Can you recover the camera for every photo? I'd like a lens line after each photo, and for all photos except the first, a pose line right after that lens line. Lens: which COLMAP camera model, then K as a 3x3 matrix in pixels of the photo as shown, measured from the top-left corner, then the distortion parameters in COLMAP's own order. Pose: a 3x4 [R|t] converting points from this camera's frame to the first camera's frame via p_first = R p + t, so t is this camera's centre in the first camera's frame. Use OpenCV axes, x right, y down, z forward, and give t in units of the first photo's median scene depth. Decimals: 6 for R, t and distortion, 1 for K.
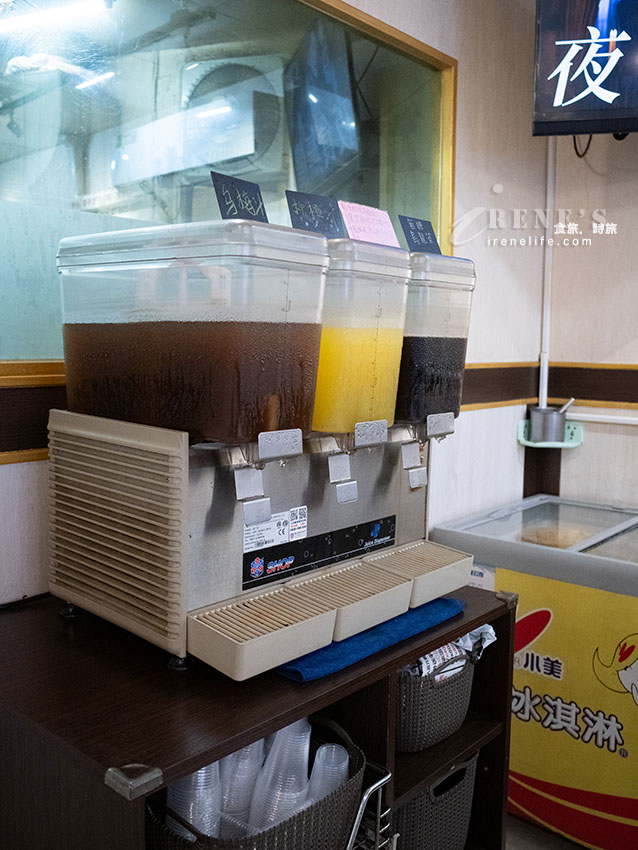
lens RADIAL K [[781.7, 0, 318.0], [0, 781.7, 428.1], [0, 0, 1]] dist [-0.040040, 0.034750]
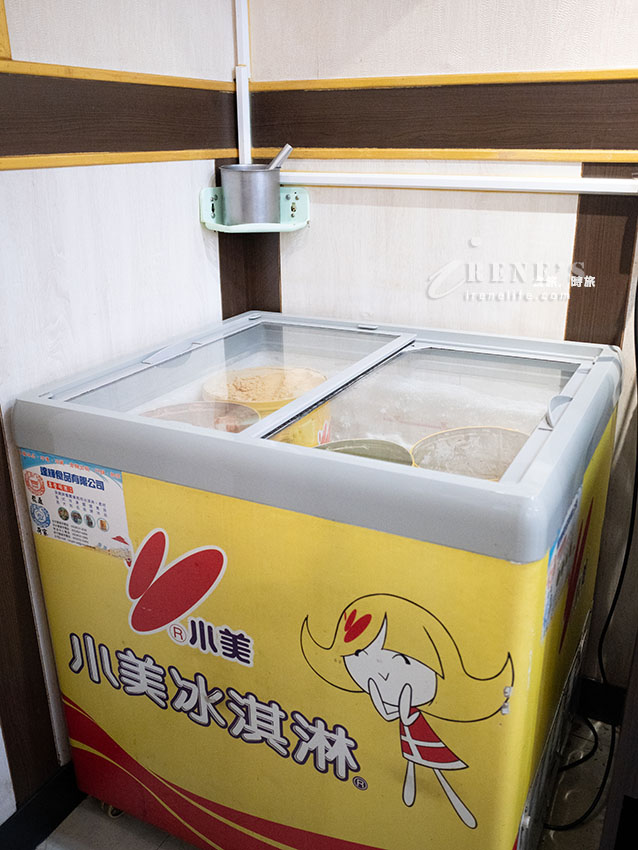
lens RADIAL K [[781.7, 0, 321.0], [0, 781.7, 424.4], [0, 0, 1]] dist [-0.040040, 0.034750]
pose [[0.967245, -0.102258, 0.232339, 0.242211], [0.042491, 0.967580, 0.248963, 0.025580], [-0.250265, -0.230936, 0.940232, 0.496094]]
